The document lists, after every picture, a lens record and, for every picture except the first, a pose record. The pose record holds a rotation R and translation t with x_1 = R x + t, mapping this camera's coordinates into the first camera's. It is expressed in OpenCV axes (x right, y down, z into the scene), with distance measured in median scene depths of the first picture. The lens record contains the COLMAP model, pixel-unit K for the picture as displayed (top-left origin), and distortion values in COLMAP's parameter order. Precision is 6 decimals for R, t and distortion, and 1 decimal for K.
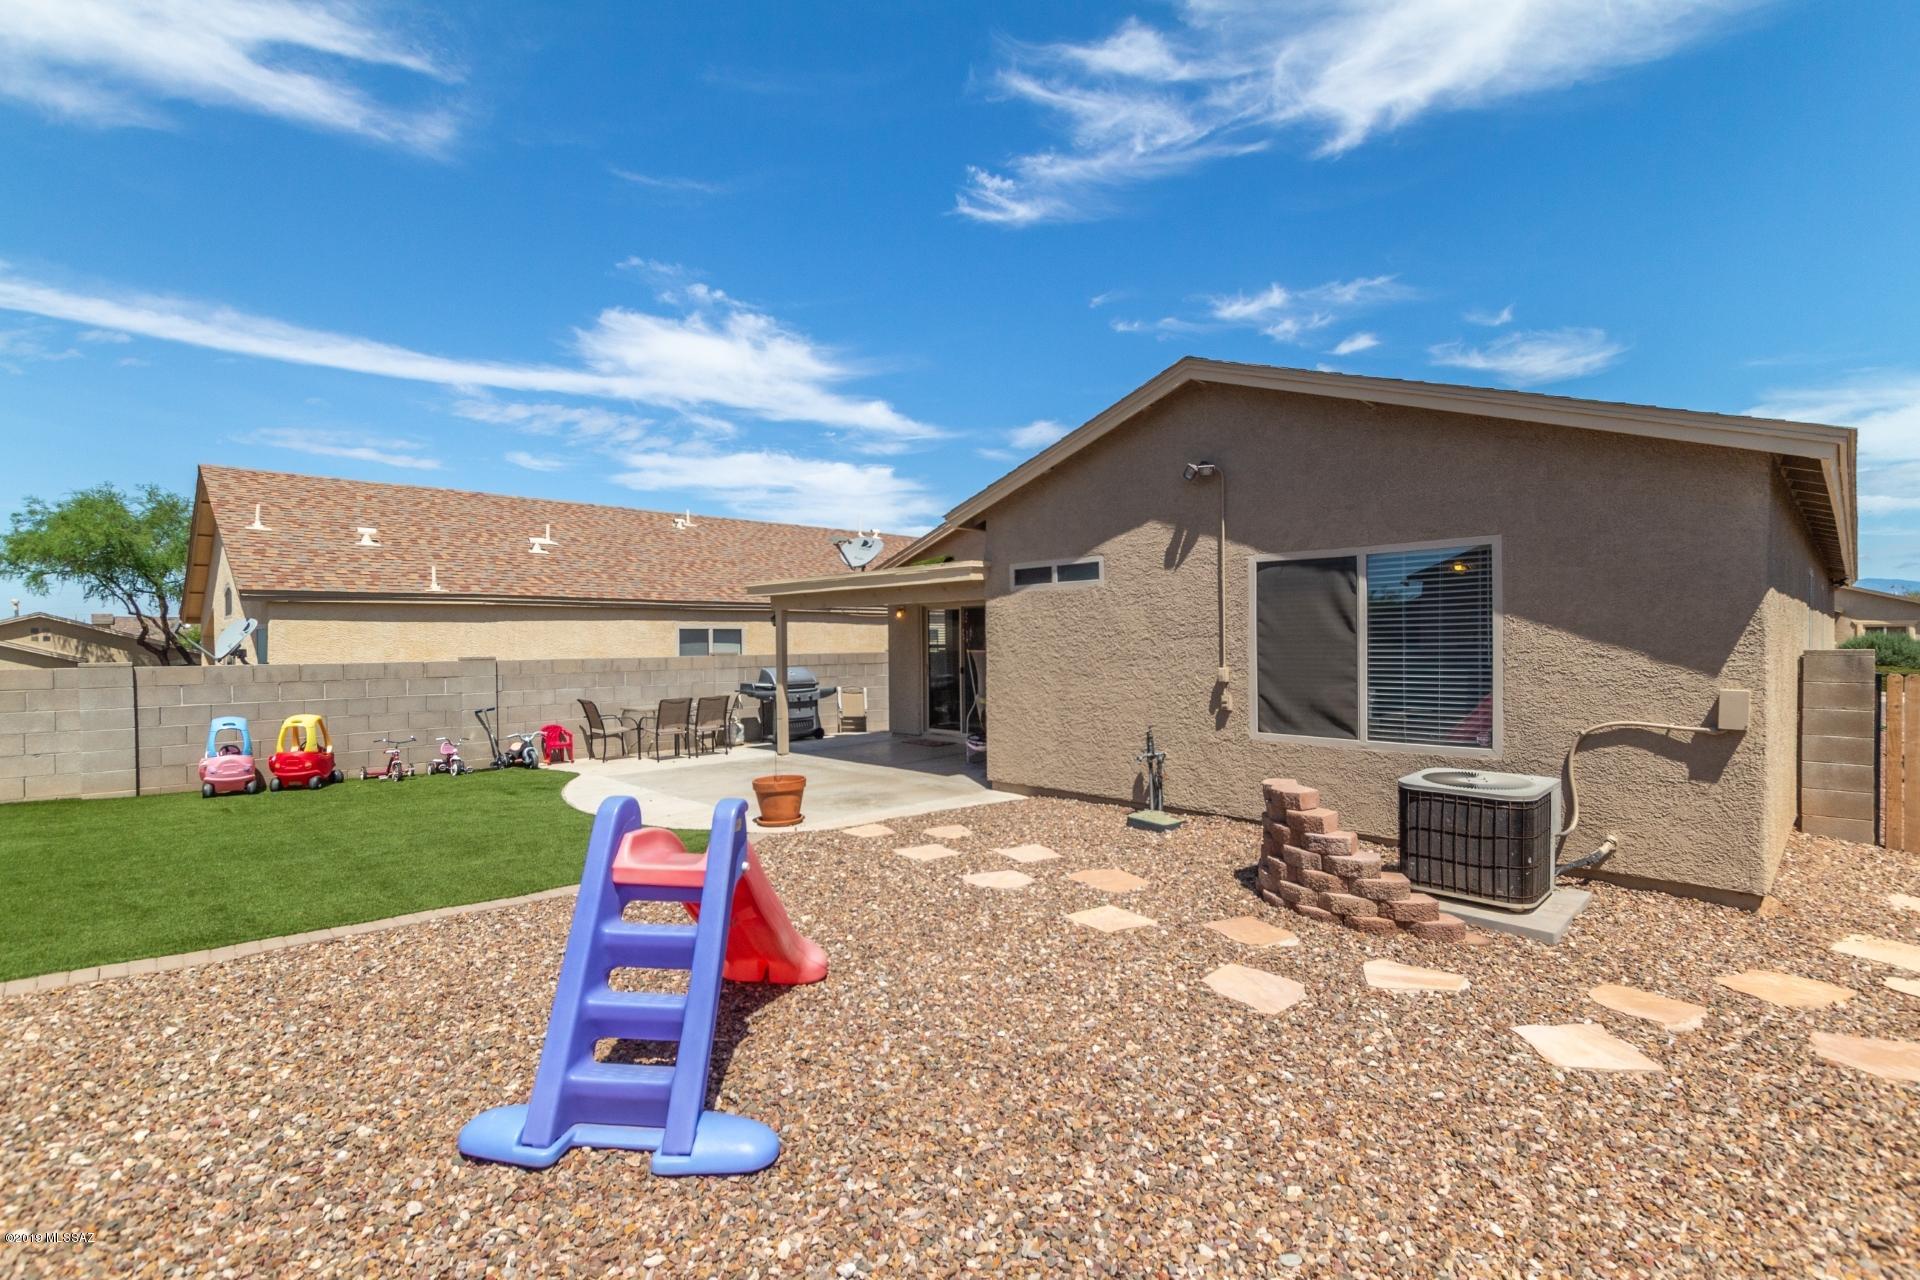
lens RADIAL K [[886.0, 0, 960.0], [0, 886.0, 640.0], [0, 0, 1]] dist [0.001384, -0.000260]
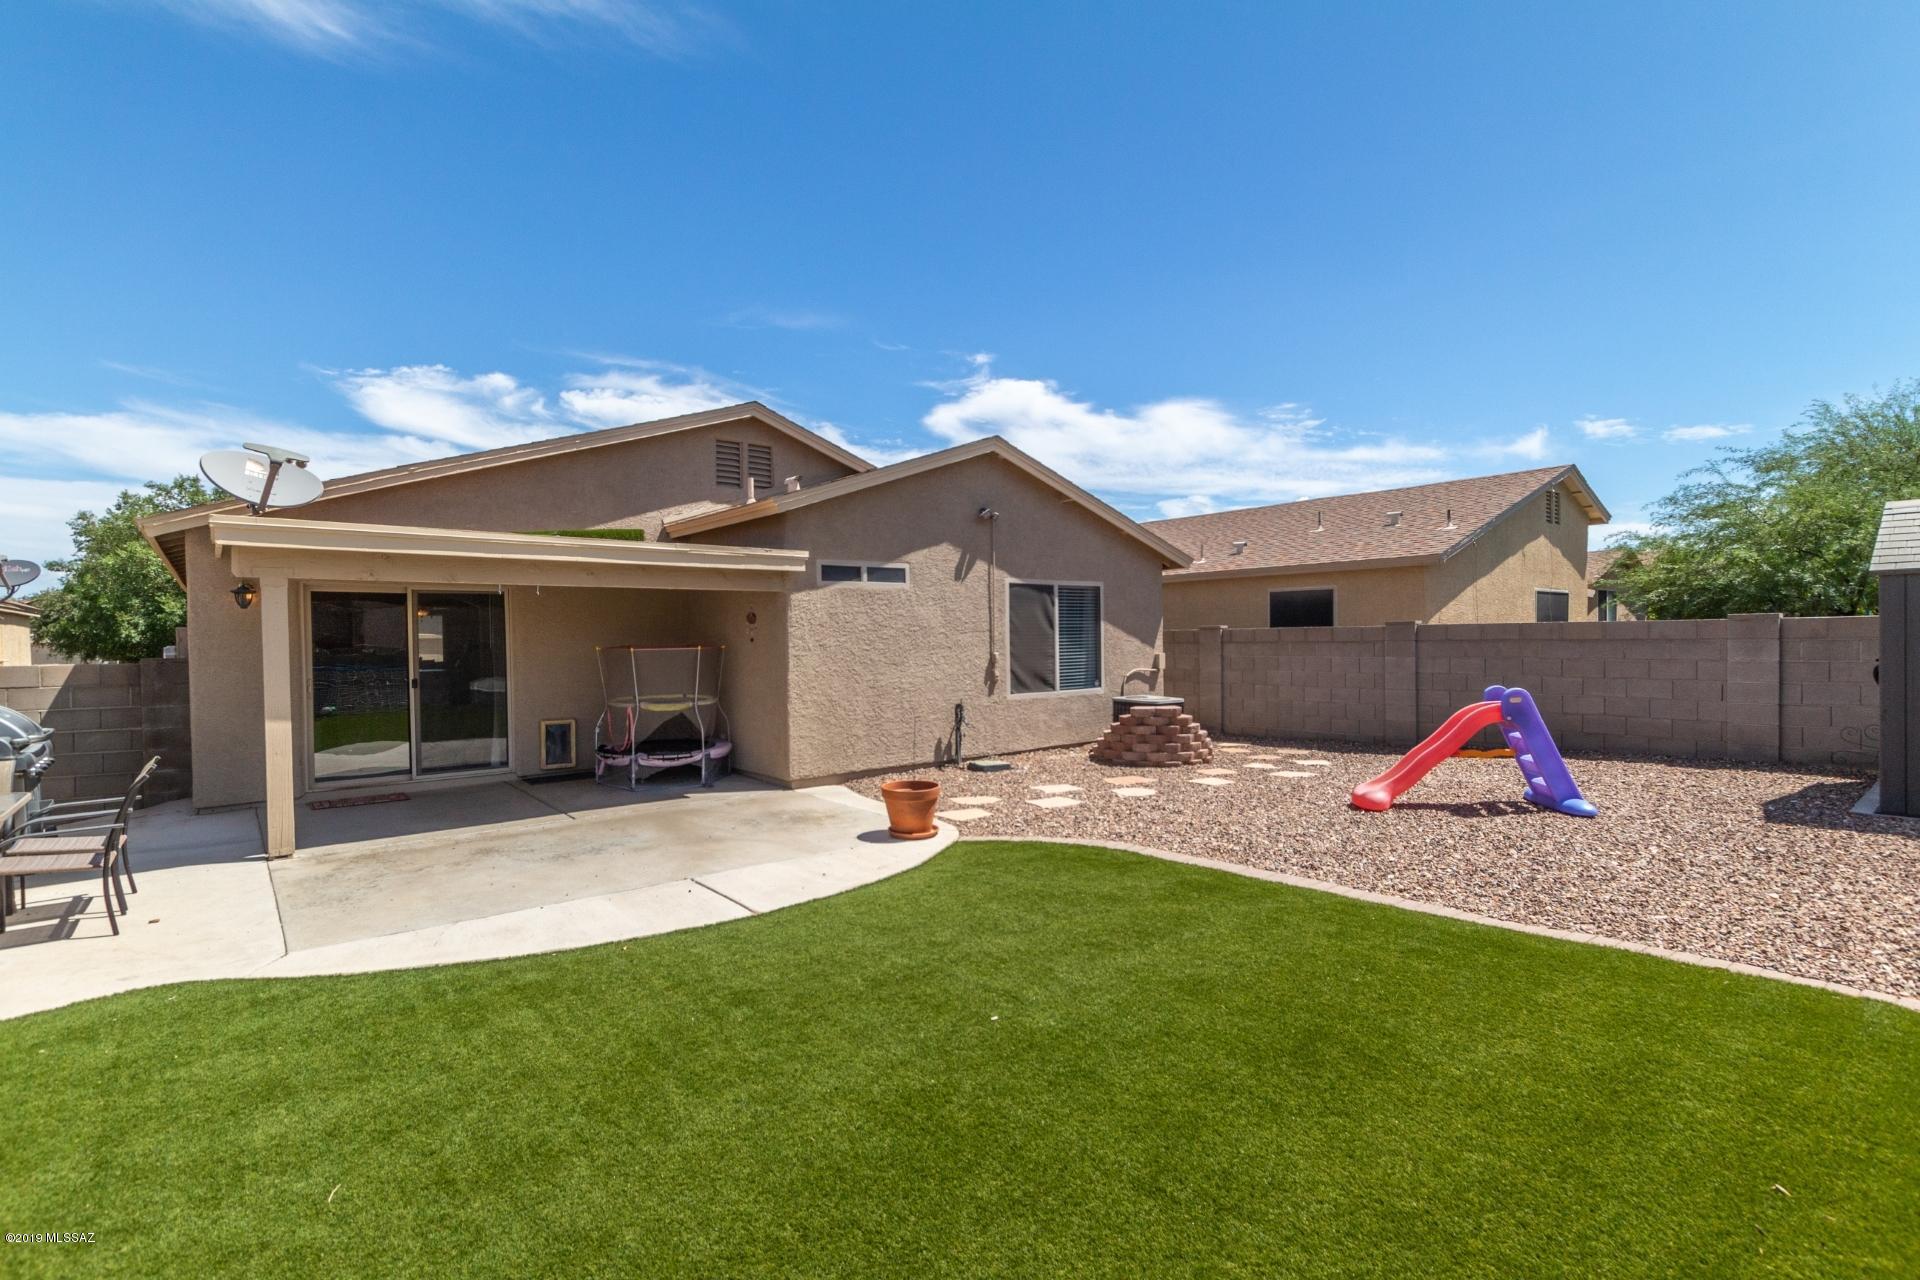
lens RADIAL K [[886.0, 0, 960.0], [0, 886.0, 640.0], [0, 0, 1]] dist [0.001384, -0.000260]
pose [[0.064849, 0.002340, 0.997892, -1.110336], [0.009334, 0.999952, -0.002952, 0.013213], [-0.997851, 0.009505, 0.064824, 0.919075]]
